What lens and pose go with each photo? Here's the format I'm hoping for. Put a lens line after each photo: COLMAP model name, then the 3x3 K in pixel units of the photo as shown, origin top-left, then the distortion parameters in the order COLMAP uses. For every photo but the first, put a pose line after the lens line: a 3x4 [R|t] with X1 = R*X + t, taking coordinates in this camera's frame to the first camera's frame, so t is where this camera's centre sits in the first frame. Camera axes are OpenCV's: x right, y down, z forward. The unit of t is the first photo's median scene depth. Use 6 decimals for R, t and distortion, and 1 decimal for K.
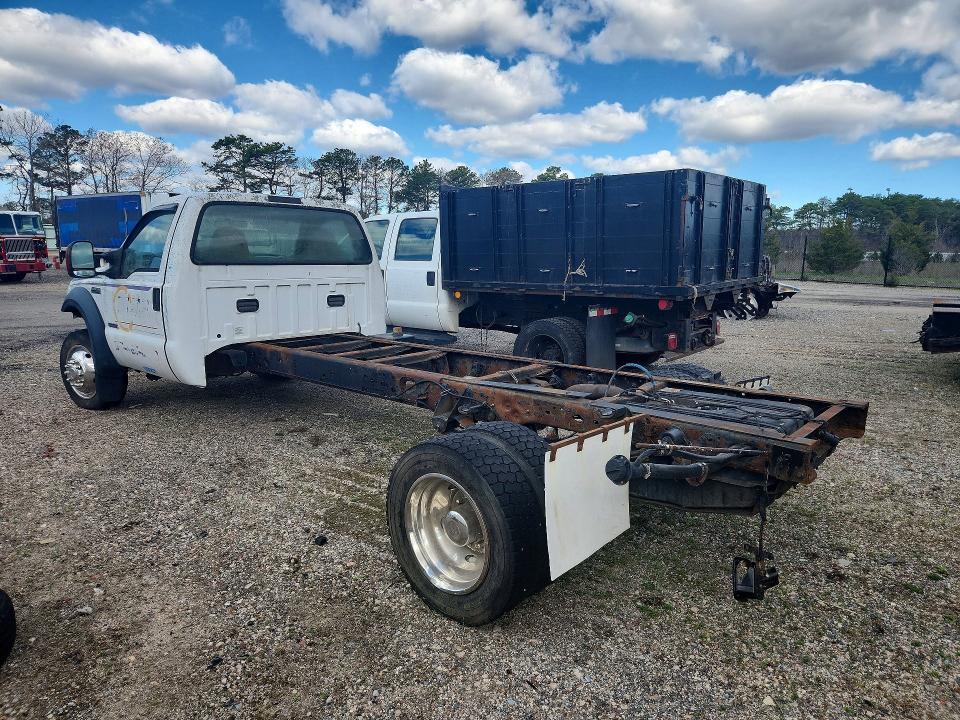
lens RADIAL K [[653.7, 0, 480.0], [0, 653.7, 360.0], [0, 0, 1]] dist [0.067637, -0.068366]
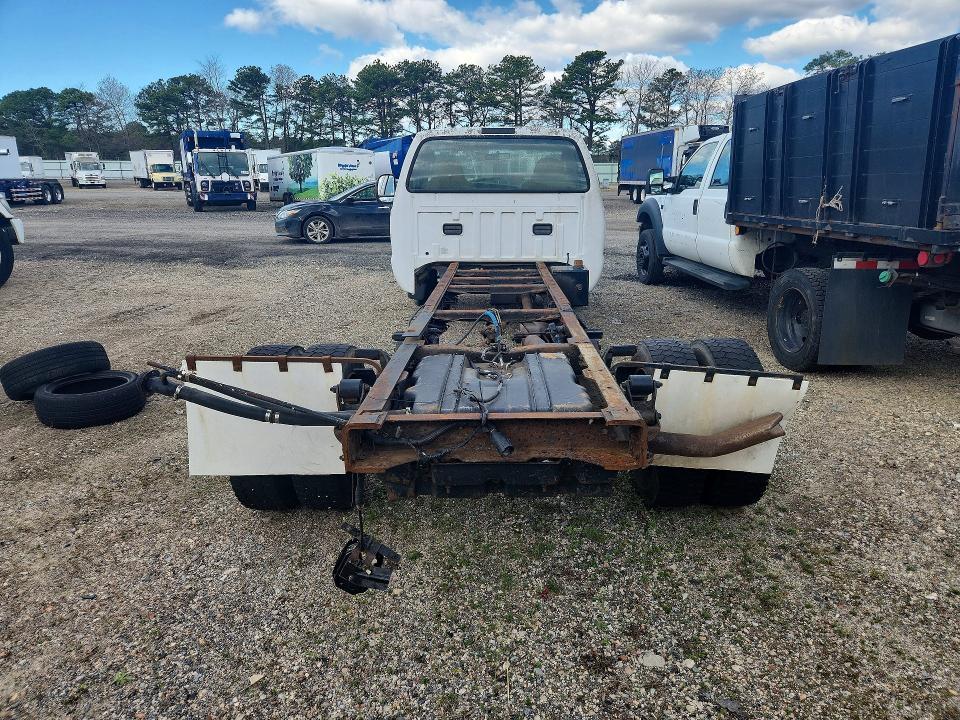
lens RADIAL K [[651.9, 0, 481.3], [0, 651.9, 347.8], [0, 0, 1]] dist [0.028187, -0.002680]
pose [[0.643661, 0.180416, -0.743741, 0.486749], [-0.118403, 0.983590, 0.136128, -0.034910], [0.756096, 0.000441, 0.654461, 0.257948]]
